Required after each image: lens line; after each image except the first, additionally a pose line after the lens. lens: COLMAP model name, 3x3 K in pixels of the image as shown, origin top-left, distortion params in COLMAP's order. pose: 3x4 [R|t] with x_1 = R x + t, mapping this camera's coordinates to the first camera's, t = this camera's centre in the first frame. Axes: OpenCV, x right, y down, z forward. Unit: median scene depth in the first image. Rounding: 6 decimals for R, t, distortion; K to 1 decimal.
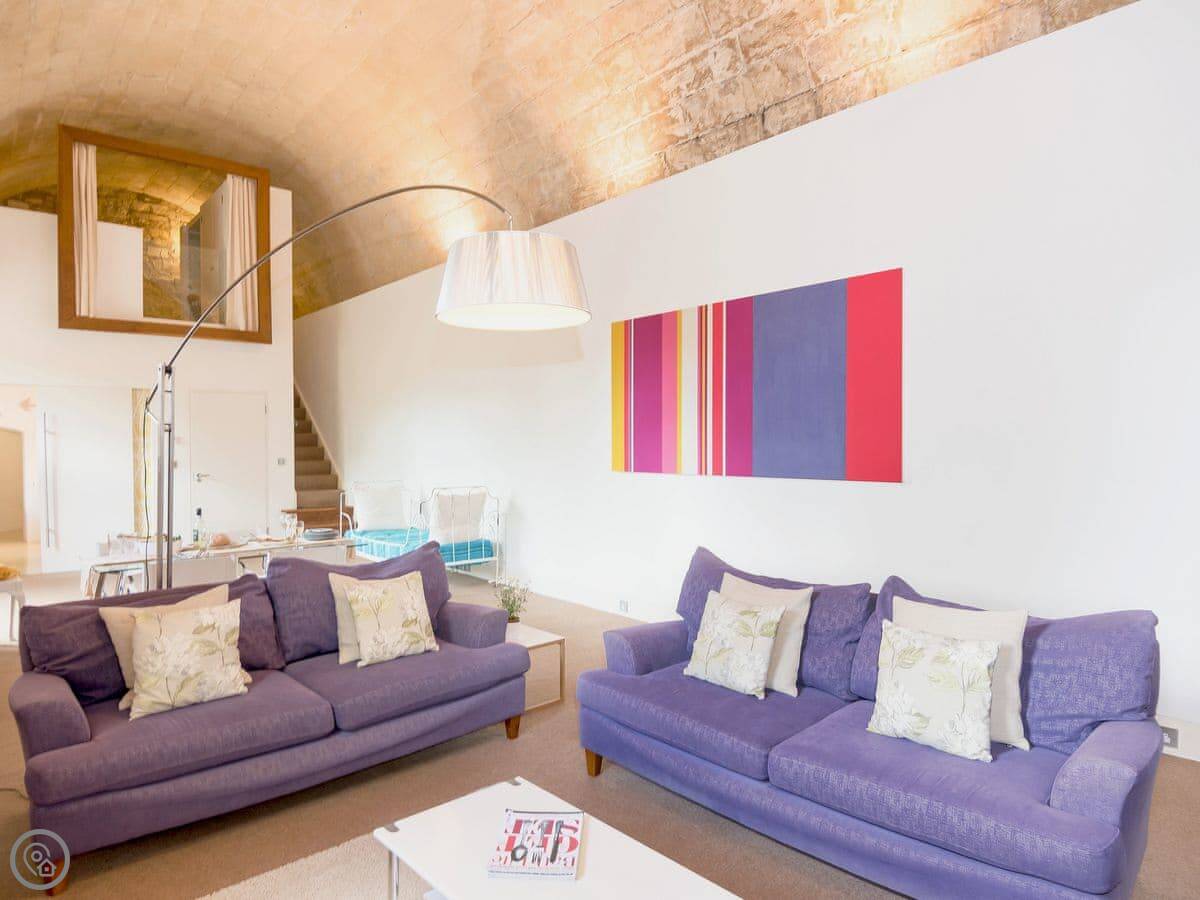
lens RADIAL K [[758.1, 0, 608.5], [0, 758.1, 451.3], [0, 0, 1]] dist [-0.006486, -0.005000]
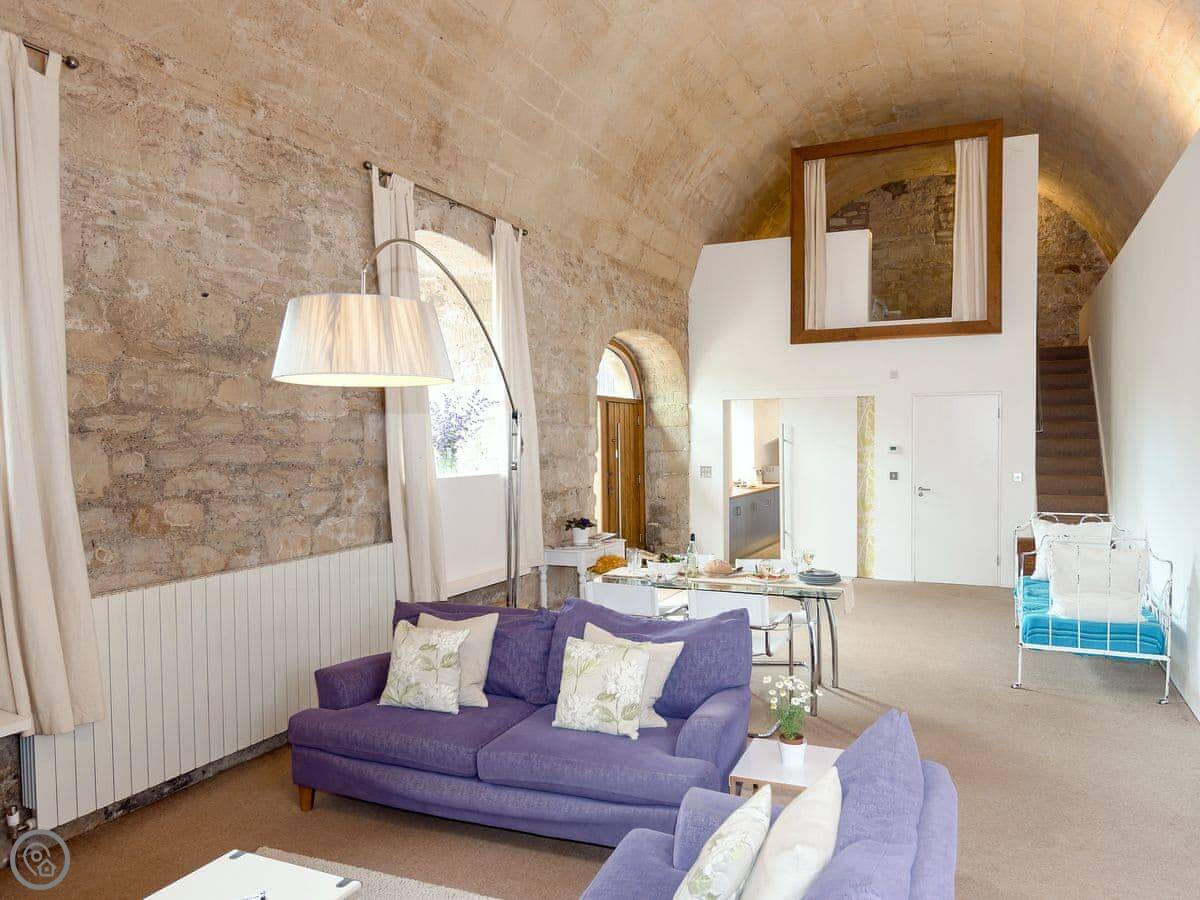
lens RADIAL K [[885.6, 0, 609.5], [0, 885.6, 458.0], [0, 0, 1]] dist [-0.003889, -0.000520]
pose [[0.388276, 0.029059, -0.921085, 0.313946], [-0.006589, 0.999565, 0.028758, -0.037385], [0.921520, -0.005097, 0.388298, 0.279349]]
